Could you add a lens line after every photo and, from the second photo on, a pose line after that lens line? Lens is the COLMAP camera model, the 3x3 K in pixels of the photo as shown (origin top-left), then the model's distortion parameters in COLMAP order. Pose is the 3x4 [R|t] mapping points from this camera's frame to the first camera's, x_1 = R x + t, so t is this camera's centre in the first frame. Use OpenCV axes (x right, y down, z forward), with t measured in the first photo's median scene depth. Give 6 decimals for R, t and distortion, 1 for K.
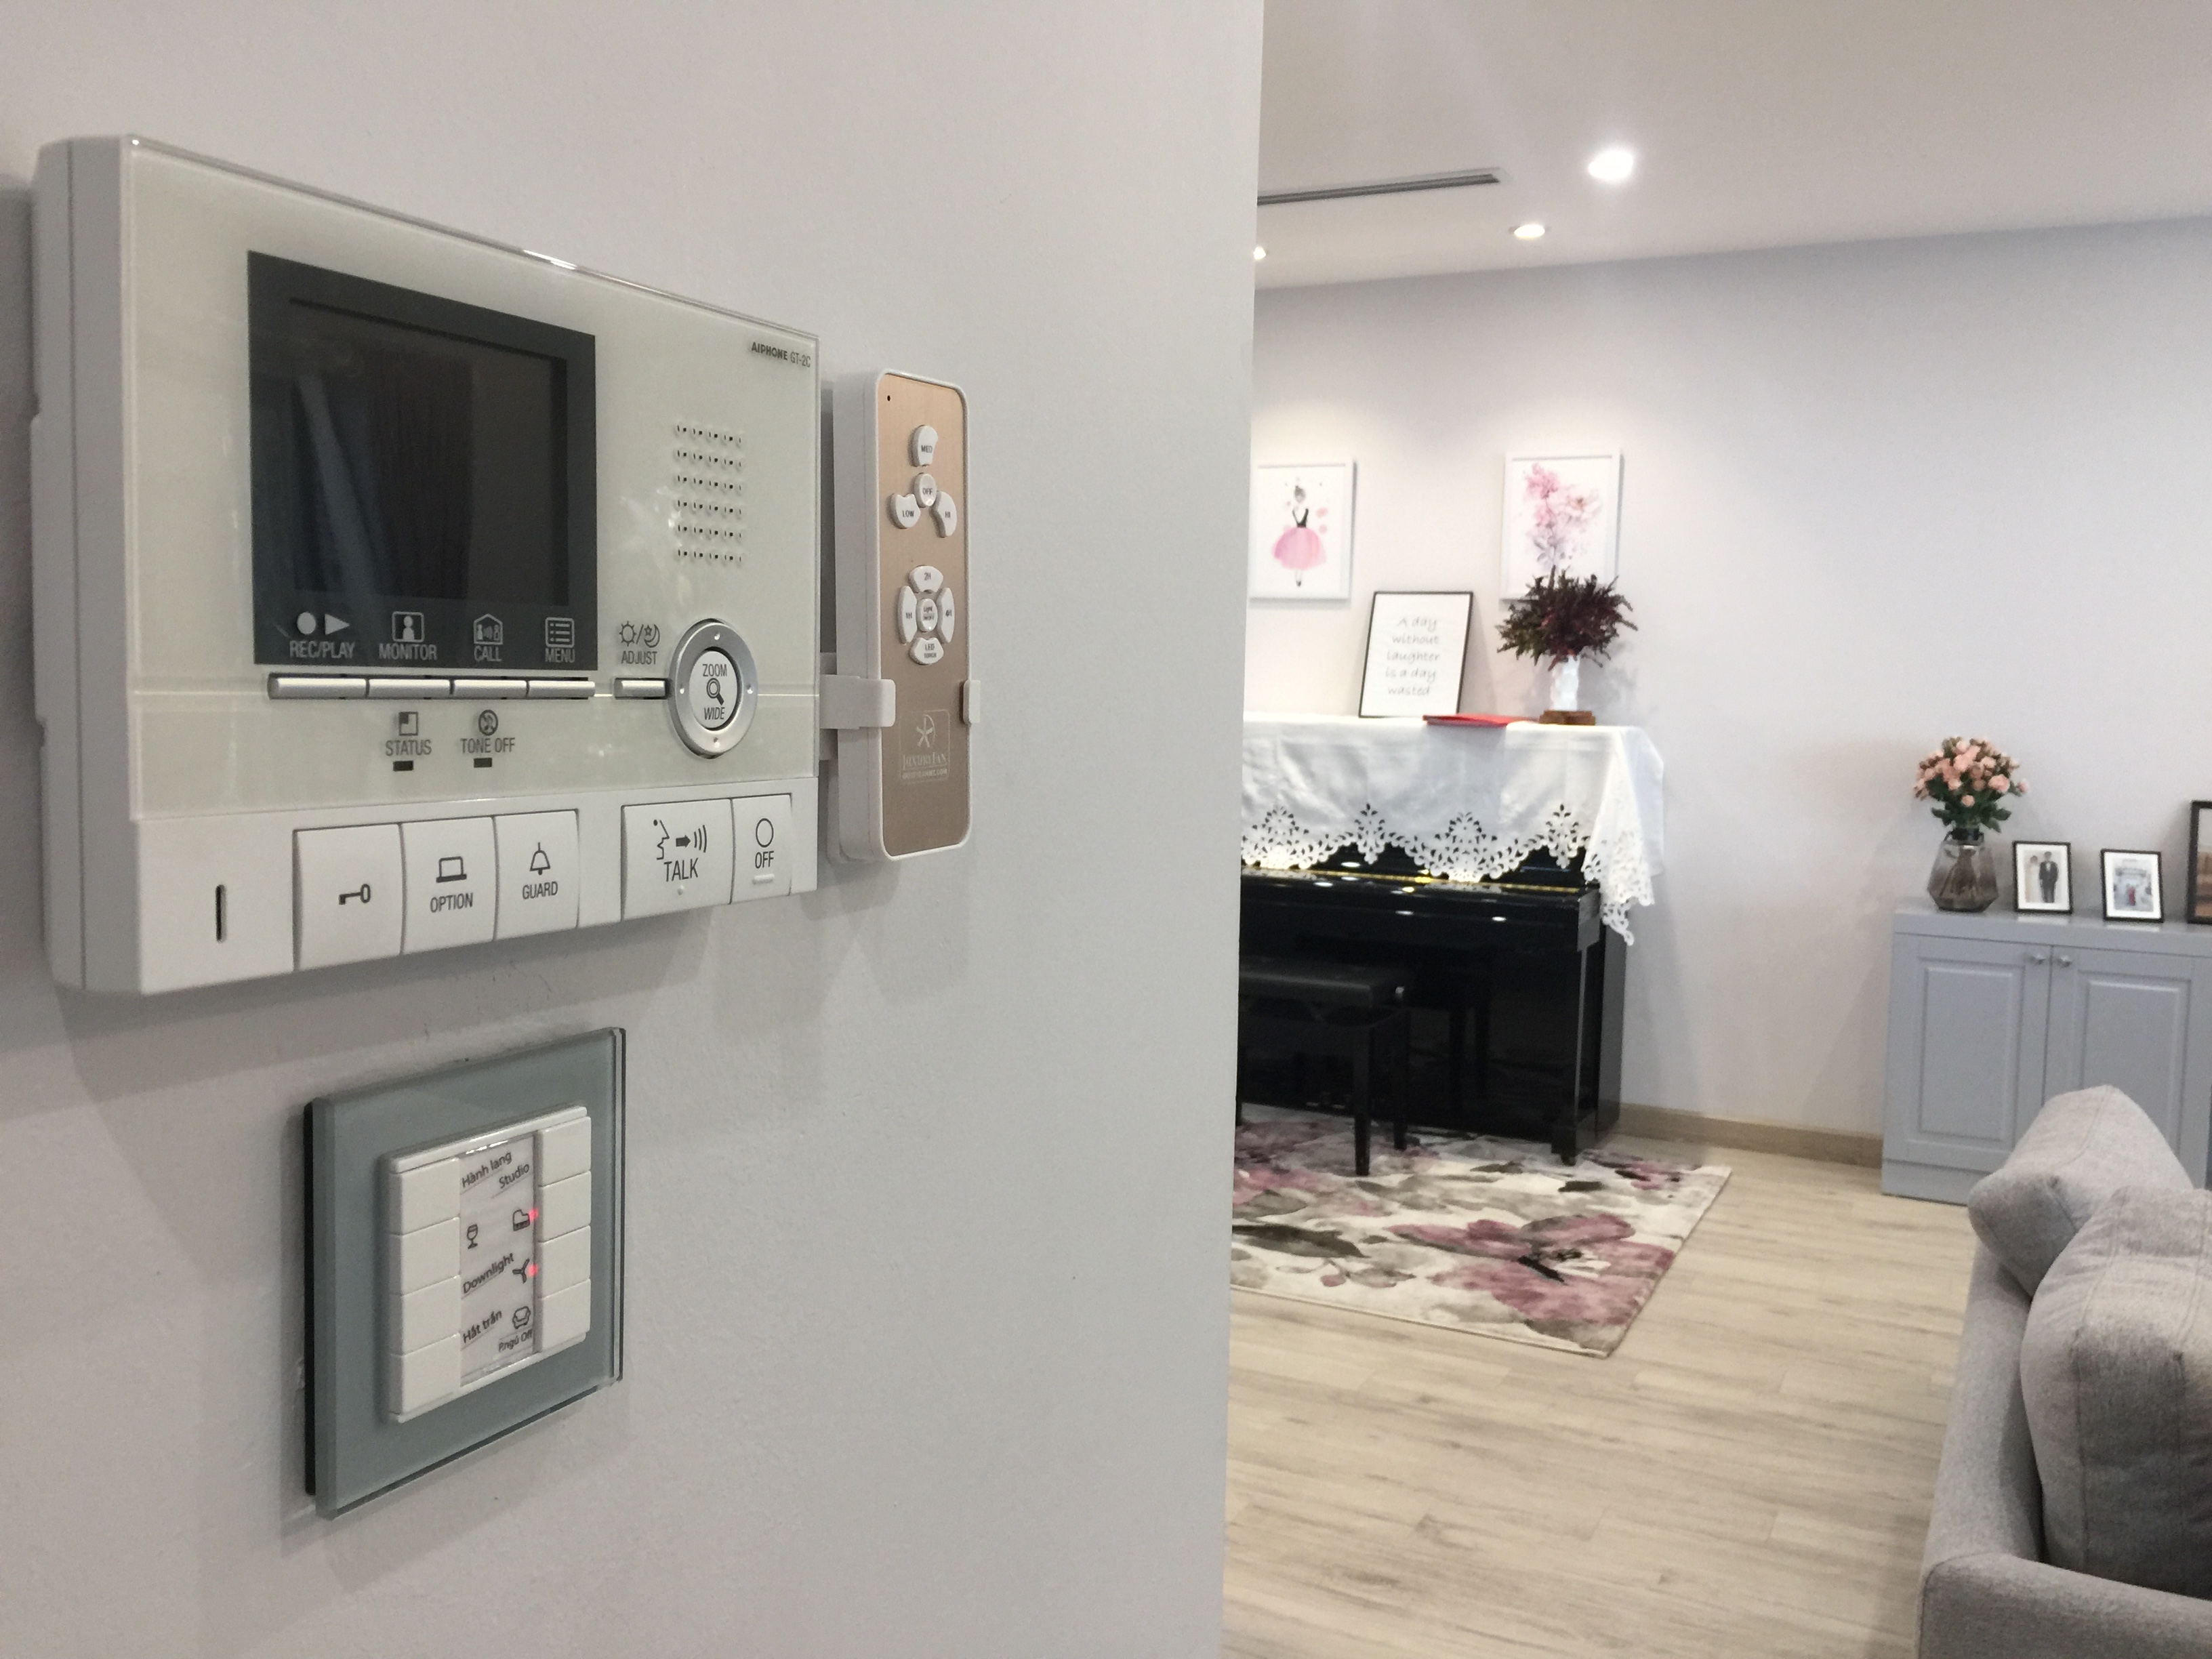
lens RADIAL K [[1890.3, 0, 1100.5], [0, 1890.3, 812.8], [0, 0, 1]] dist [0.074262, -0.086663]
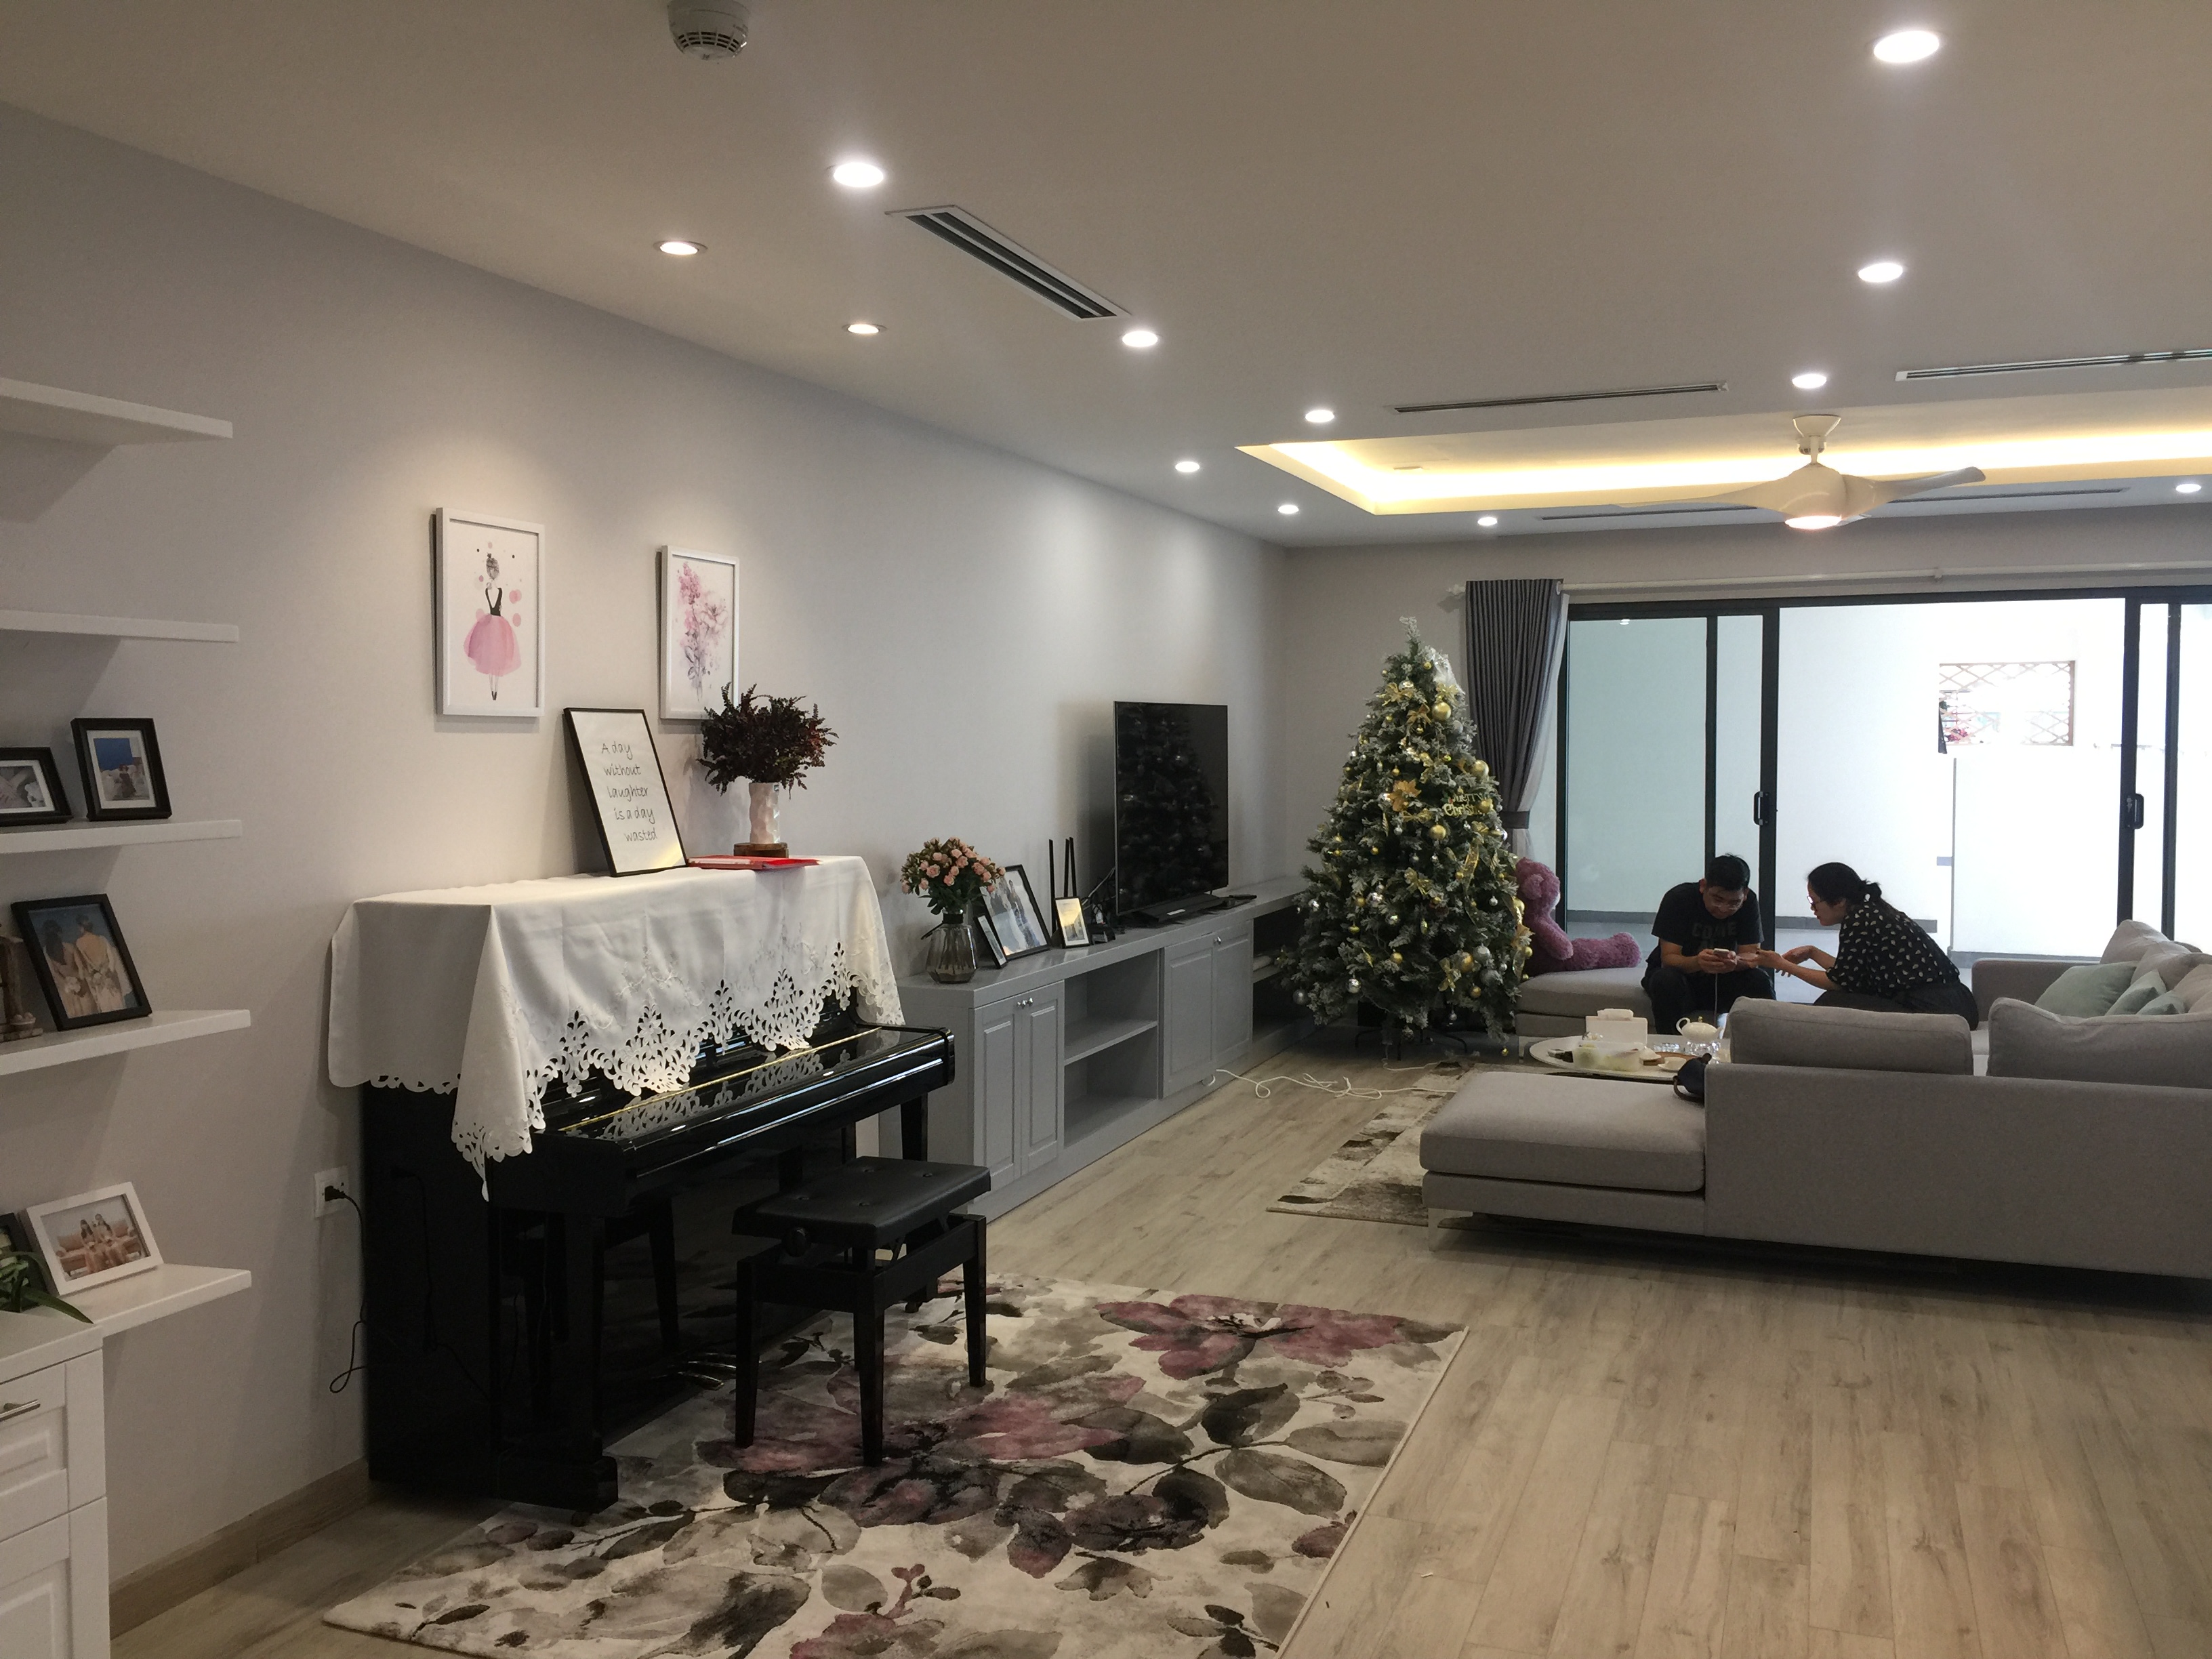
lens RADIAL K [[1890.3, 0, 1097.0], [0, 1890.3, 819.1], [0, 0, 1]] dist [0.074262, -0.086663]
pose [[-0.097054, -0.064133, 0.993211, -0.656647], [0.086936, 0.993561, 0.072651, -0.115790], [-0.991475, 0.093396, -0.090854, 0.913445]]
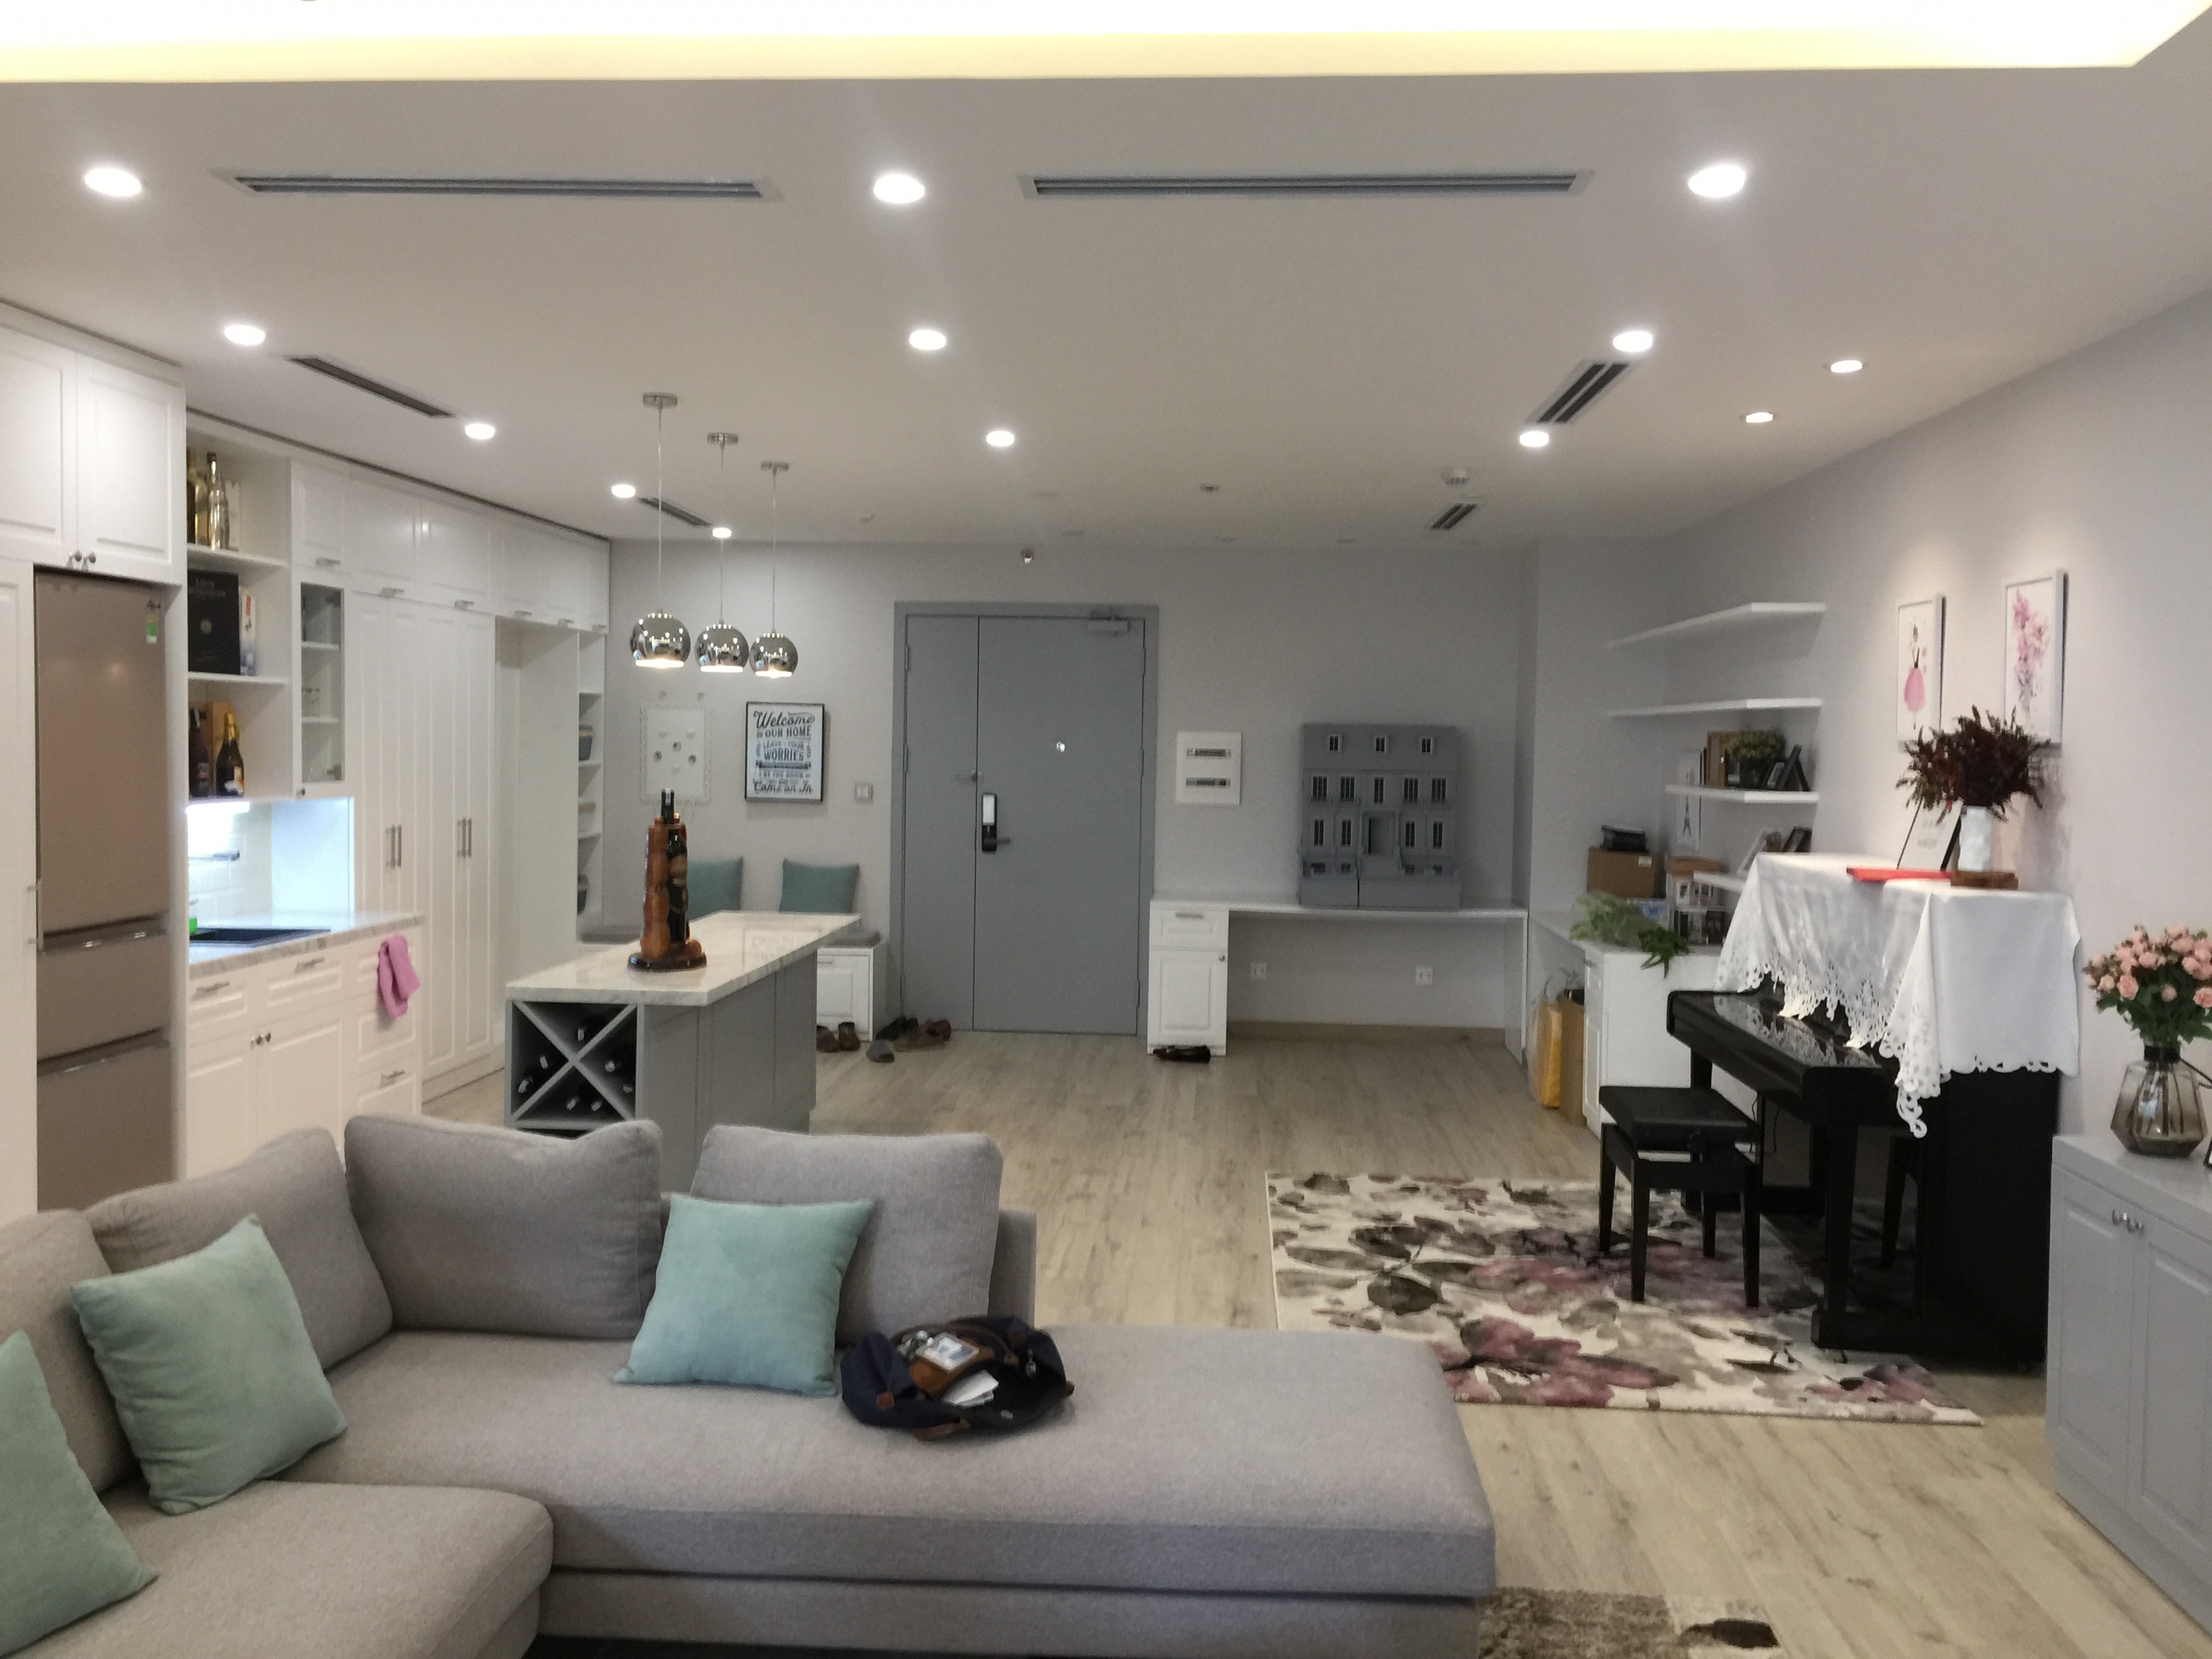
lens RADIAL K [[1890.3, 0, 1115.6], [0, 1890.3, 830.3], [0, 0, 1]] dist [0.074262, -0.086663]
pose [[0.392619, 0.029313, -0.919234, 0.891184], [-0.085957, 0.996287, -0.004943, -0.033057], [0.915676, 0.080955, 0.393680, 0.280893]]
